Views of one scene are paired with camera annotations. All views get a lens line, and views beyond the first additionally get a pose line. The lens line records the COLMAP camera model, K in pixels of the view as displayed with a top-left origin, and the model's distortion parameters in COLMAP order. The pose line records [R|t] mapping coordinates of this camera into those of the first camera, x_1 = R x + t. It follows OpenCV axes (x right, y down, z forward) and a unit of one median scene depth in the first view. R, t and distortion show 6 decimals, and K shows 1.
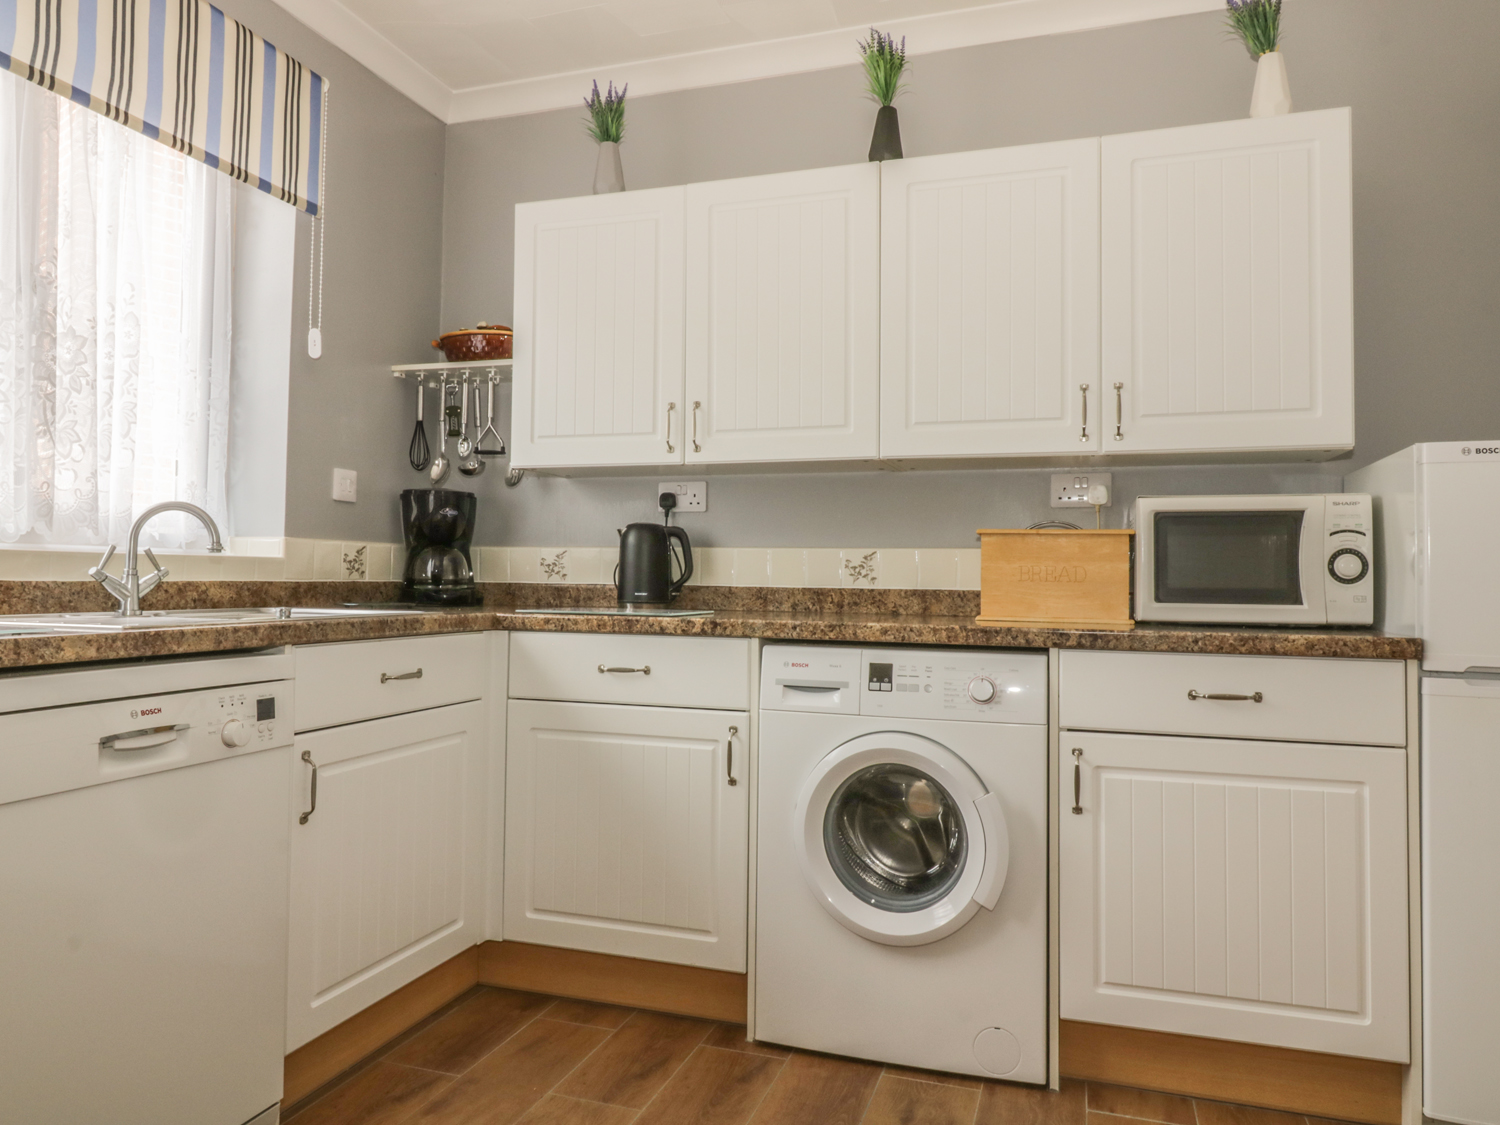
lens RADIAL K [[1056.6, 0, 728.3], [0, 1056.6, 543.2], [0, 0, 1]] dist [0.003305, -0.016441]
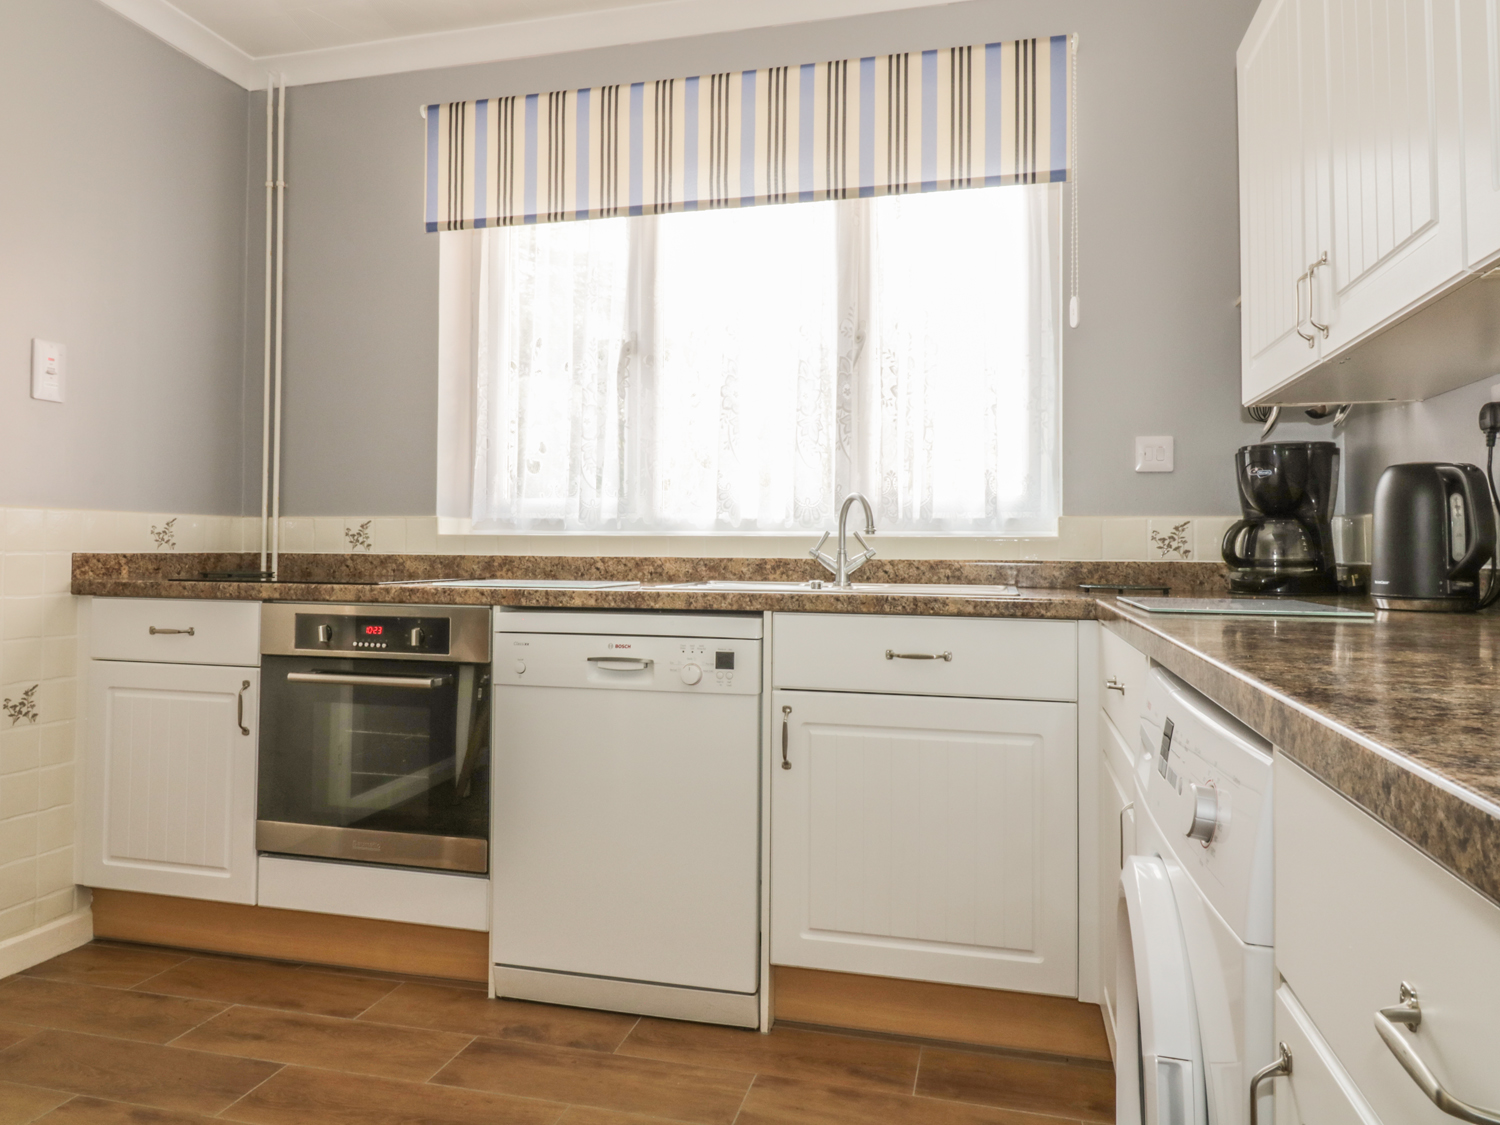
lens RADIAL K [[1056.6, 0, 780.6], [0, 1056.6, 524.2], [0, 0, 1]] dist [0.003305, -0.016441]
pose [[0.052858, -0.037286, -0.997906, 0.602941], [0.027276, 0.998984, -0.035881, 0.033368], [0.998229, -0.025322, 0.053821, 0.755434]]
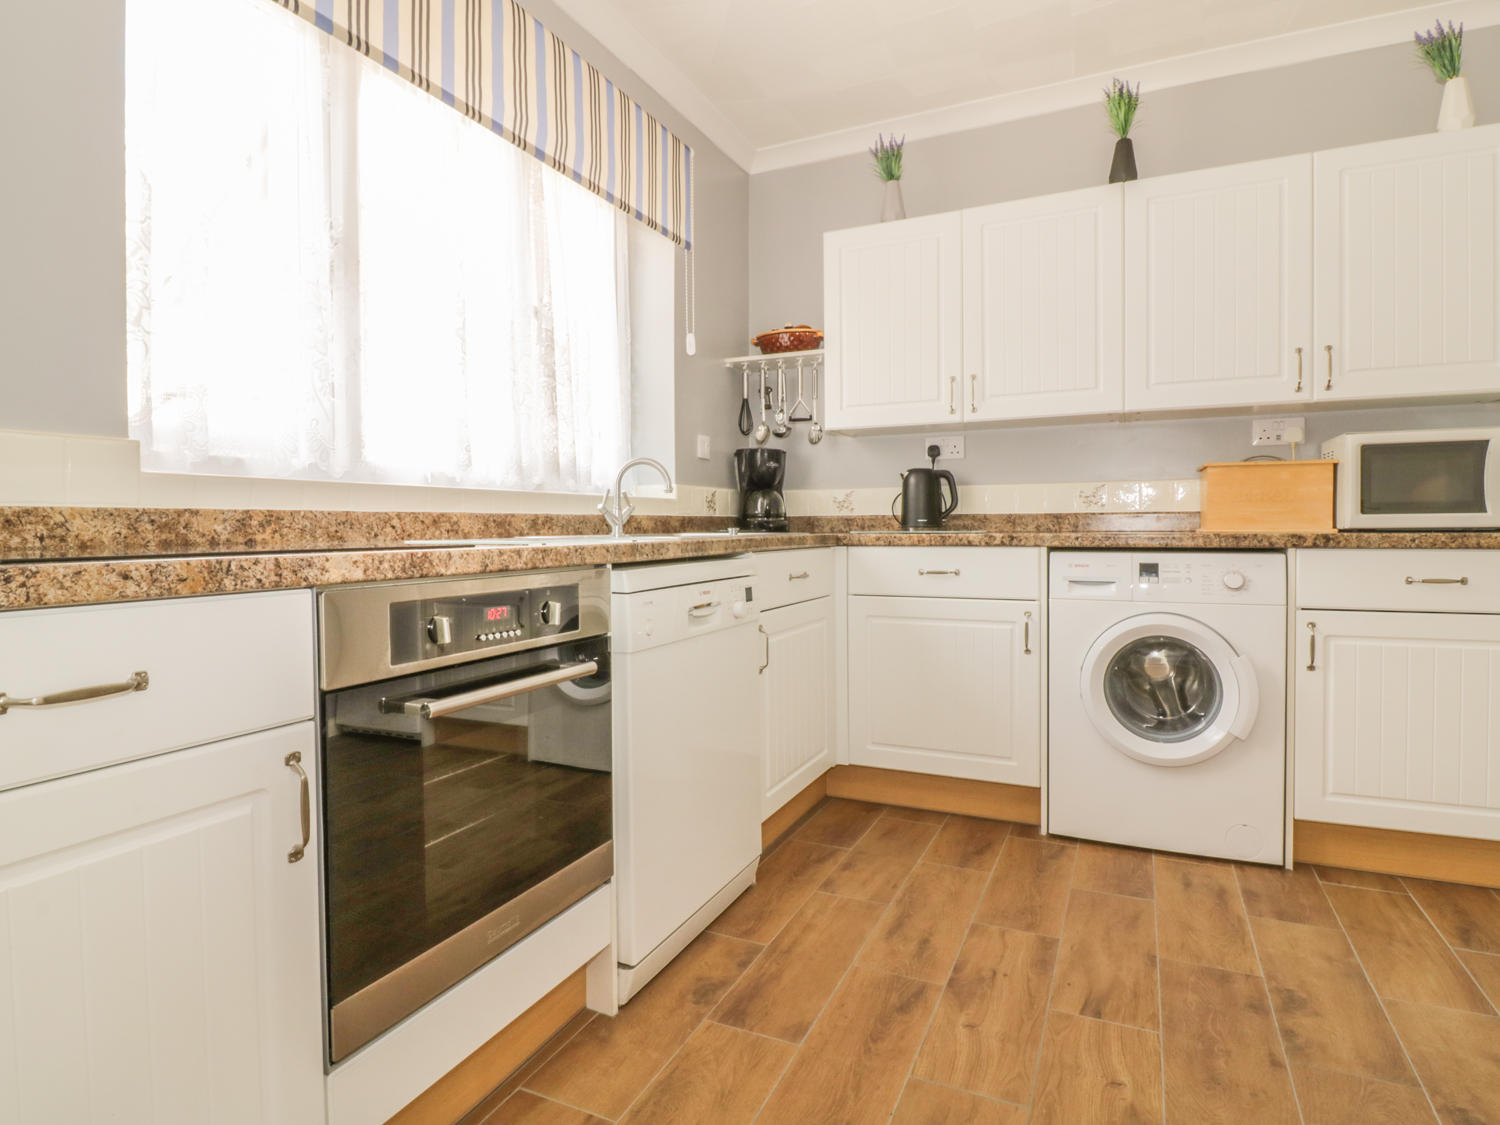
lens RADIAL K [[851.5, 0, 710.8], [0, 851.5, 550.0], [0, 0, 1]] dist [0.001809, -0.015401]
pose [[0.991961, -0.017828, -0.125285, -0.255078], [0.025355, 0.997951, 0.058738, 0.017606], [0.123981, -0.061443, 0.990380, -0.137826]]
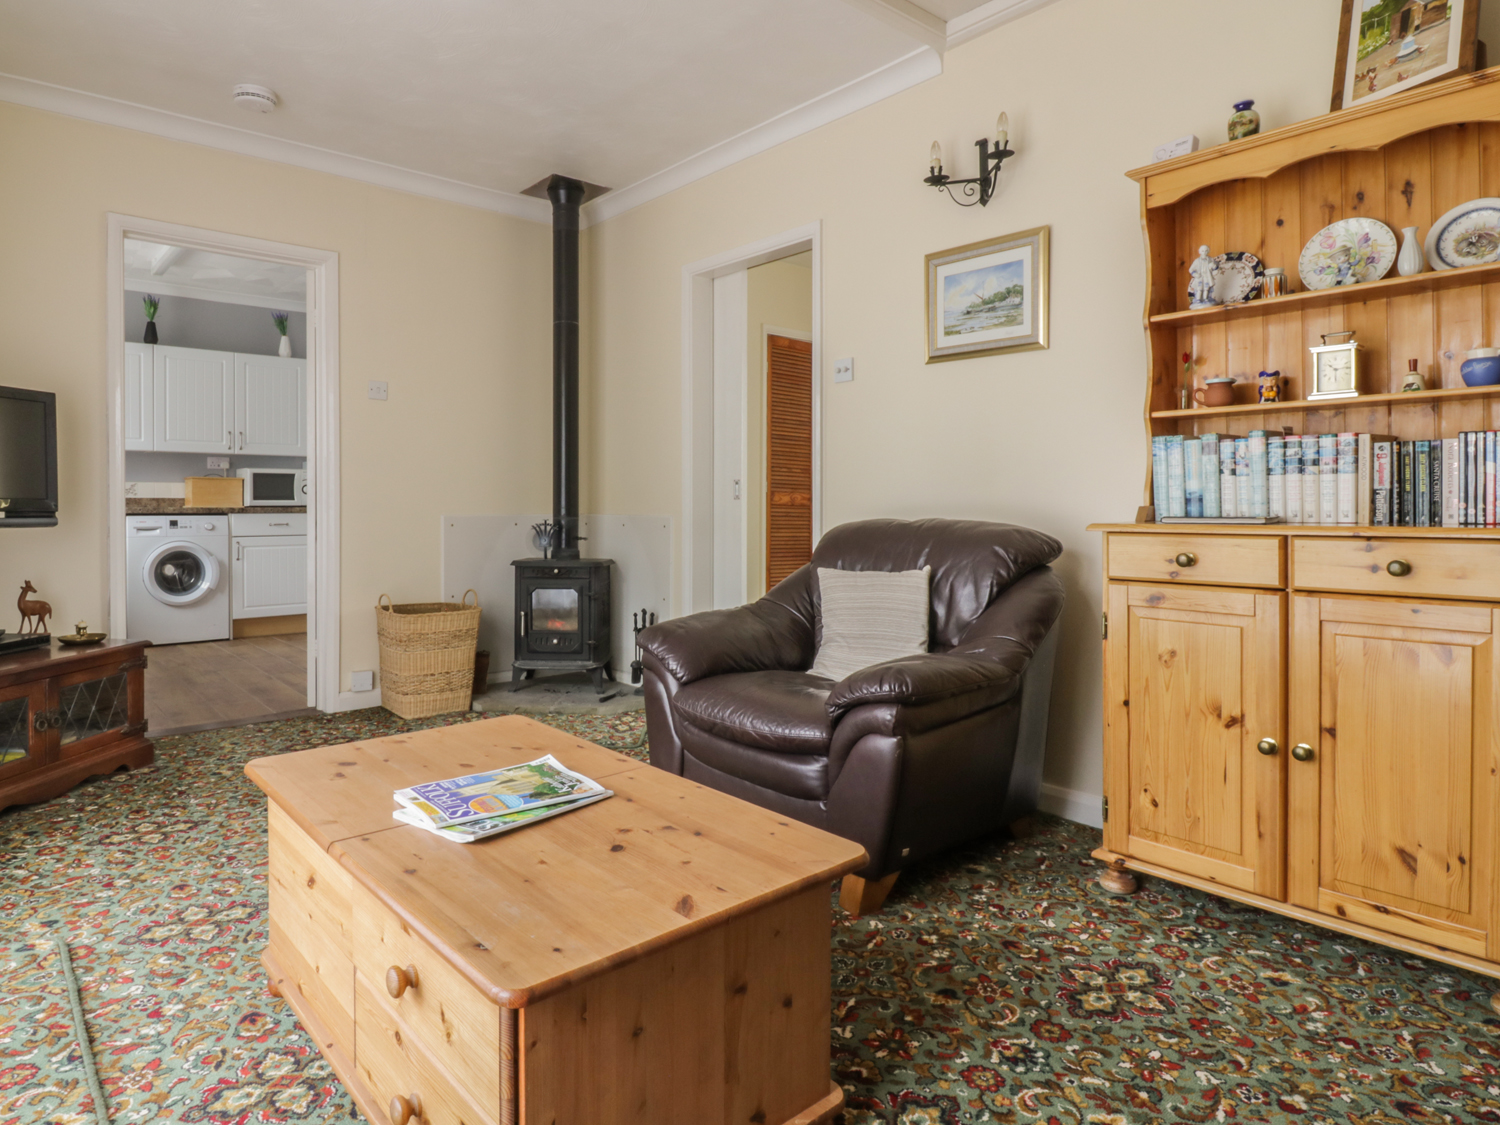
lens RADIAL K [[907.9, 0, 779.1], [0, 907.9, 507.9], [0, 0, 1]] dist [-0.016680, -0.005390]
pose [[0.484824, -0.023573, 0.874294, -1.285945], [-0.017401, 0.999179, 0.036590, -0.053873], [-0.874438, -0.032953, 0.484016, -1.845564]]
